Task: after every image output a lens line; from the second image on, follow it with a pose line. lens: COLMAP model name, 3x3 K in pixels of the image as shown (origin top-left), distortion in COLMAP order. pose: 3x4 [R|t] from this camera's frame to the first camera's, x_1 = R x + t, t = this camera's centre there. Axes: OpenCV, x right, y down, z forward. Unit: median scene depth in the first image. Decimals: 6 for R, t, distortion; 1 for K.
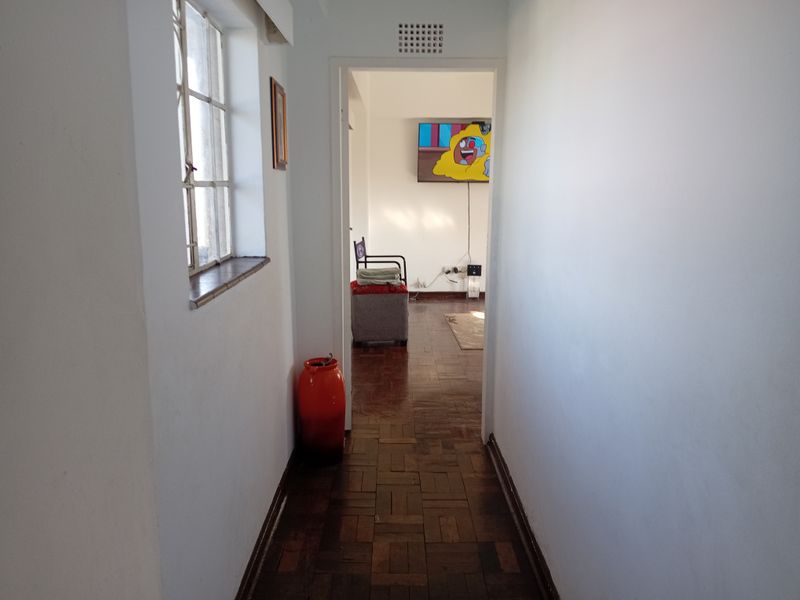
lens RADIAL K [[631.8, 0, 400.0], [0, 631.8, 299.8], [0, 0, 1]] dist [0.056258, -0.096243]
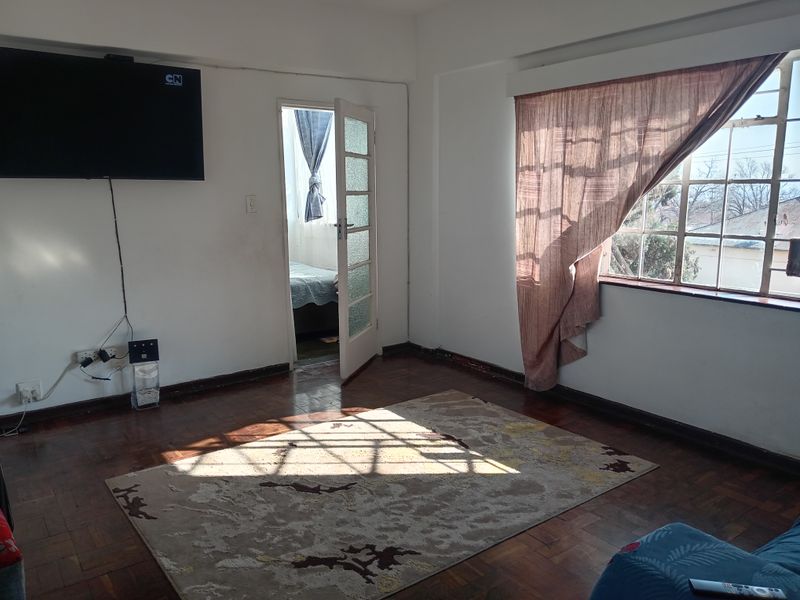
lens RADIAL K [[631.8, 0, 400.2], [0, 631.8, 299.8], [0, 0, 1]] dist [0.056258, -0.096243]
pose [[0.820523, -0.105305, 0.561830, 0.003190], [0.104283, 0.993966, 0.034002, -0.082822], [-0.562021, 0.030690, 0.826554, 0.453236]]
